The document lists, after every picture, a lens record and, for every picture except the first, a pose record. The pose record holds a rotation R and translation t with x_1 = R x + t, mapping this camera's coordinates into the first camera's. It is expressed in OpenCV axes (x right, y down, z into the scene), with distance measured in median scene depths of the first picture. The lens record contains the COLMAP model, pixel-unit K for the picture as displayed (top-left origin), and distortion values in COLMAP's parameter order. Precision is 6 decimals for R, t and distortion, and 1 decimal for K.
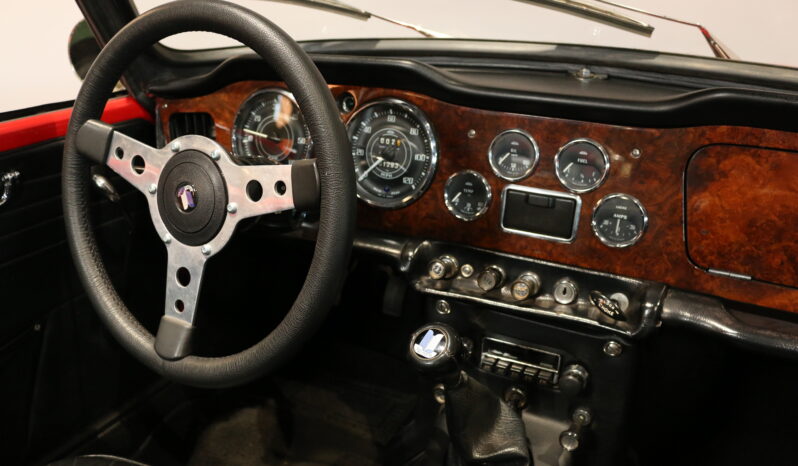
lens RADIAL K [[648.8, 0, 396.8], [0, 648.8, 232.7], [0, 0, 1]] dist [-0.110070, 0.008822]
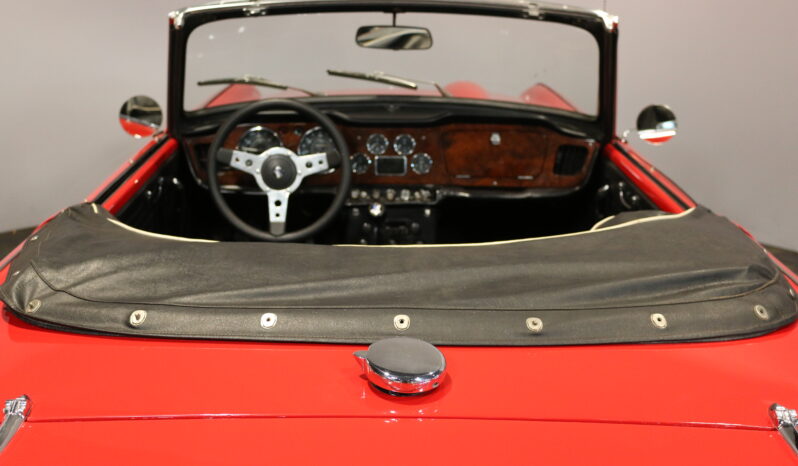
lens RADIAL K [[931.4, 0, 400.1], [0, 931.4, 234.7], [0, 0, 1]] dist [-0.078234, 0.000000]
pose [[0.890092, -0.148863, 0.430785, -1.460593], [0.172636, 0.984850, -0.016375, 0.324558], [-0.421821, 0.088945, 0.902306, -2.457963]]
